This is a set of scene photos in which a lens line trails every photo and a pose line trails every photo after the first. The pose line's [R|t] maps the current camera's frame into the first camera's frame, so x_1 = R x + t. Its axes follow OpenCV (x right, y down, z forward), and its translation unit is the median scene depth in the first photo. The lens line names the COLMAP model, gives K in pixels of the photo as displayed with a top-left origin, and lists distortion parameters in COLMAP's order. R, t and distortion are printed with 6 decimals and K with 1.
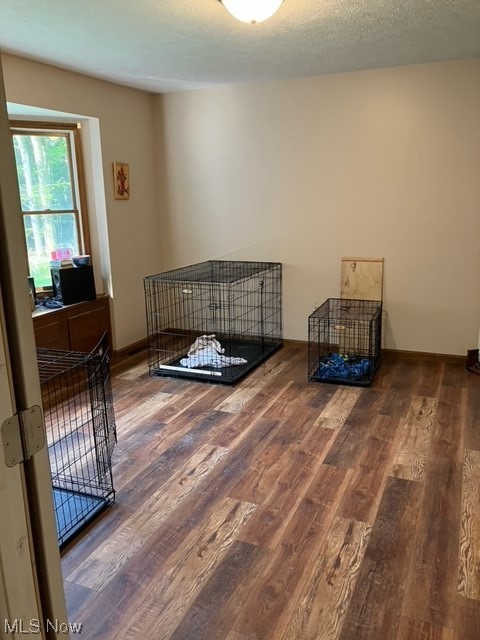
lens RADIAL K [[526.5, 0, 241.6], [0, 526.5, 321.0], [0, 0, 1]] dist [0.043913, -0.033726]
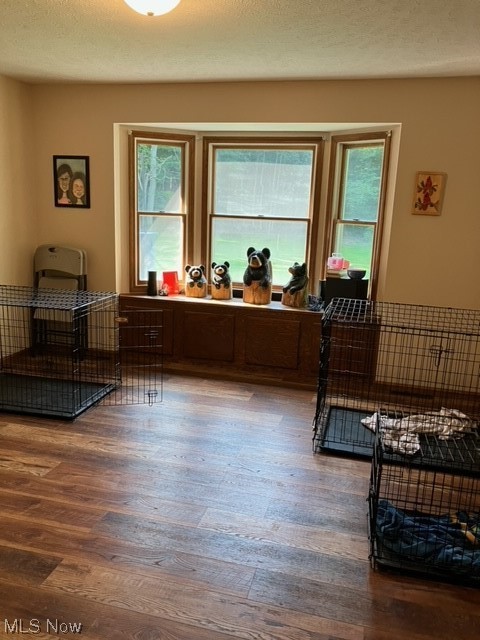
lens RADIAL K [[526.5, 0, 240.2], [0, 526.5, 319.7], [0, 0, 1]] dist [0.043913, -0.033726]
pose [[0.131477, 0.248933, -0.959555, 0.853057], [-0.270913, 0.940133, 0.206775, -0.245308], [0.953583, 0.232770, 0.191045, 0.873023]]
